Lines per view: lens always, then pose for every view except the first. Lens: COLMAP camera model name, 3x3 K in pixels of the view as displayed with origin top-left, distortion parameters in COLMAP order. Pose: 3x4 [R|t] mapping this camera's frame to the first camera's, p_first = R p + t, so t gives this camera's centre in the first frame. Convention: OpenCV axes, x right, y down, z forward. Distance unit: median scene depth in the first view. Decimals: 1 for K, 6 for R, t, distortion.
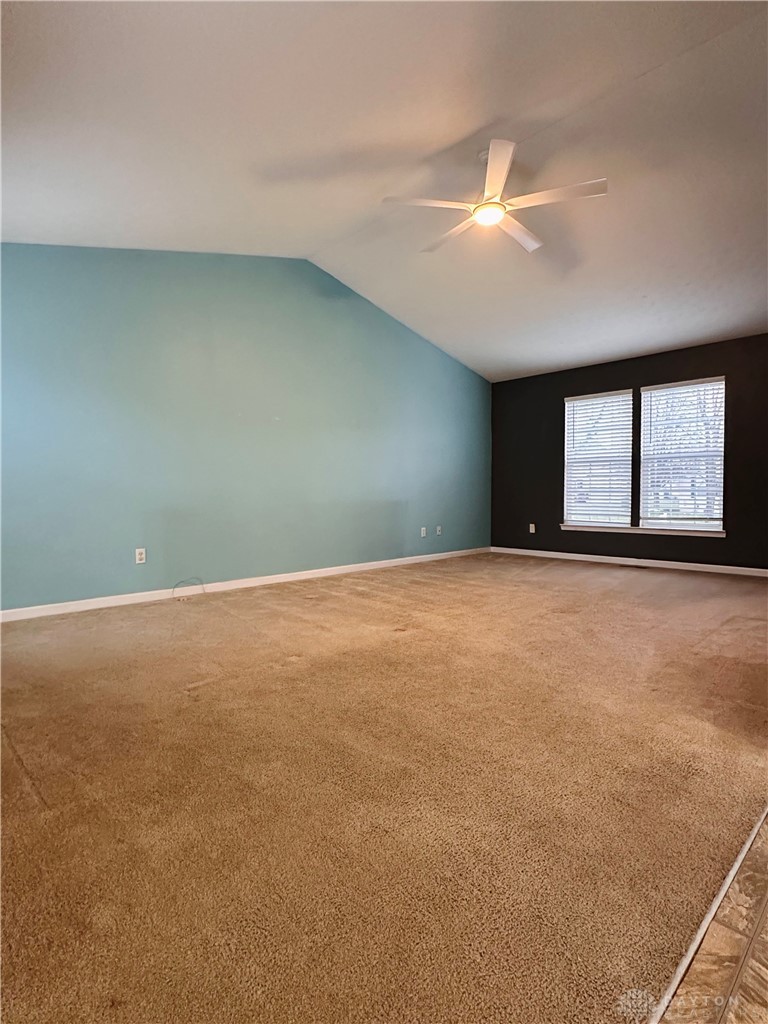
lens RADIAL K [[543.4, 0, 384.5], [0, 543.4, 498.4], [0, 0, 1]] dist [-0.000012, 0.001244]
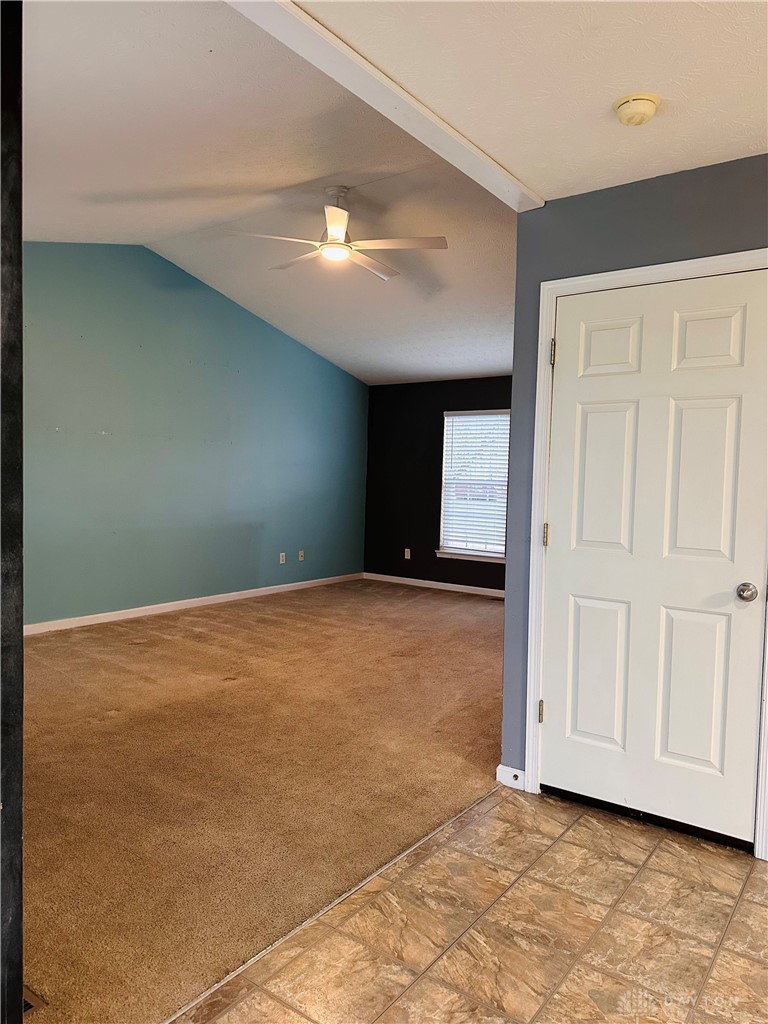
lens RADIAL K [[709.3, 0, 384.0], [0, 709.3, 512.0], [0, 0, 1]] dist [0.146780, -0.227596]
pose [[0.984615, 0.023886, 0.173097, 0.072910], [-0.029302, 0.999156, 0.028803, -0.109412], [-0.172263, -0.033432, 0.984483, -0.331127]]
